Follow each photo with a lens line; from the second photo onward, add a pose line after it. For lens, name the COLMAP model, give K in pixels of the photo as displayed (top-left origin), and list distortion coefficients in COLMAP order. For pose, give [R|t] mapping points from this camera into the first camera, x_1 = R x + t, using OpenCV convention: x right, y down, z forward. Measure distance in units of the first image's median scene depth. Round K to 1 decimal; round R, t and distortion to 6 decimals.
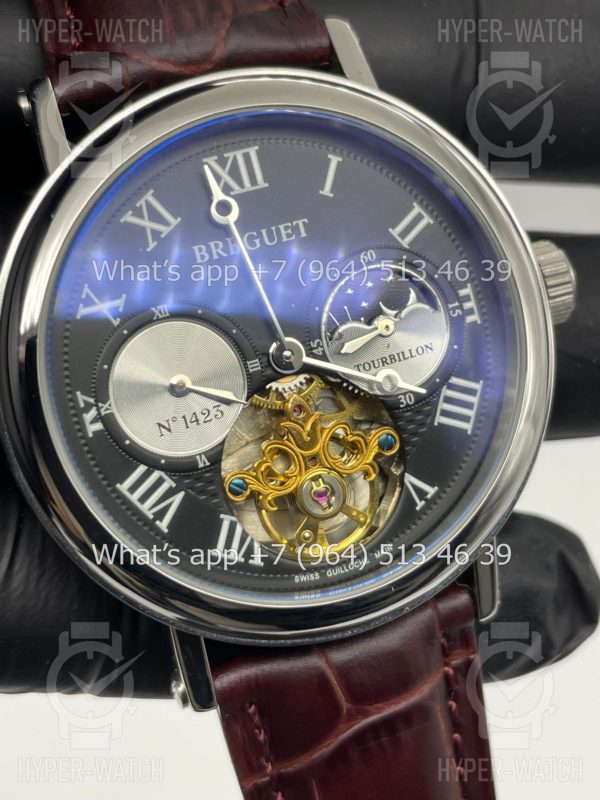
lens RADIAL K [[1261.3, 0, 300.0], [0, 1261.3, 400.0], [0, 0, 1]] dist [0.056139, 0.011488]
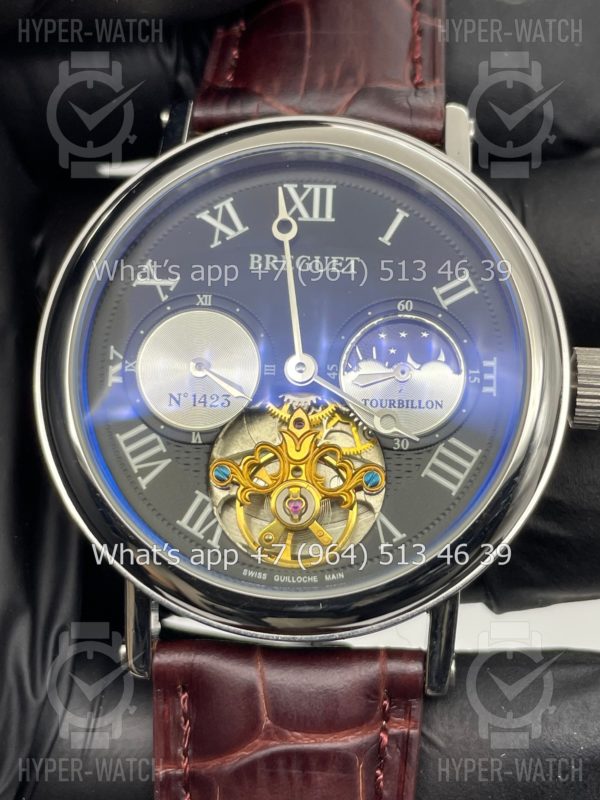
lens RADIAL K [[1261.3, 0, 300.0], [0, 1261.3, 400.0], [0, 0, 1]] dist [0.056139, 0.011488]
pose [[0.911882, 0.254006, -0.322415, 0.342639], [-0.309918, 0.941115, -0.135104, 0.135115], [0.269112, 0.223121, 0.936907, -0.003391]]
